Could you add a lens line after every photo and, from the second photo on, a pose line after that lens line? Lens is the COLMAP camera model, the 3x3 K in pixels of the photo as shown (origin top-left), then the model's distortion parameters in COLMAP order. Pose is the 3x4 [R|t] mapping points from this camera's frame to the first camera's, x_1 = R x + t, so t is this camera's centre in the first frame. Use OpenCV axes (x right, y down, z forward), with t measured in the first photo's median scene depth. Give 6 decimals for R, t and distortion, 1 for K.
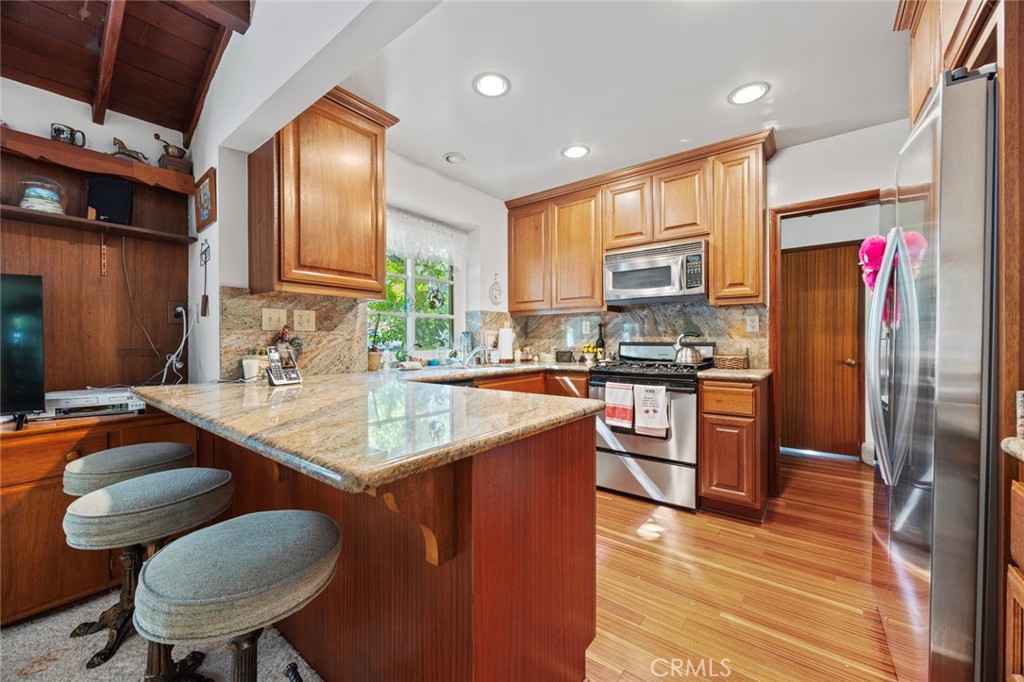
lens RADIAL K [[391.6, 0, 512.0], [0, 391.6, 341.0], [0, 0, 1]] dist [0.002317, 0.000133]
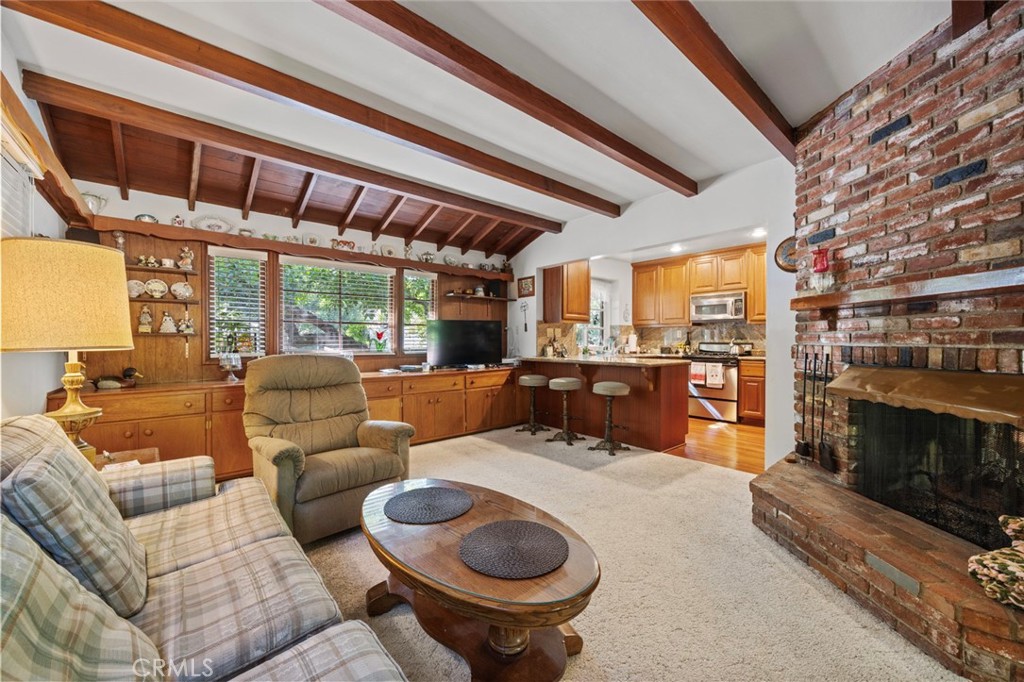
lens RADIAL K [[391.6, 0, 512.0], [0, 391.6, 341.0], [0, 0, 1]] dist [0.002317, 0.000133]
pose [[0.981643, 0.003694, -0.190690, -0.248142], [-0.003910, 0.999992, -0.000760, 0.001295], [0.190685, 0.001492, 0.981650, -1.017634]]
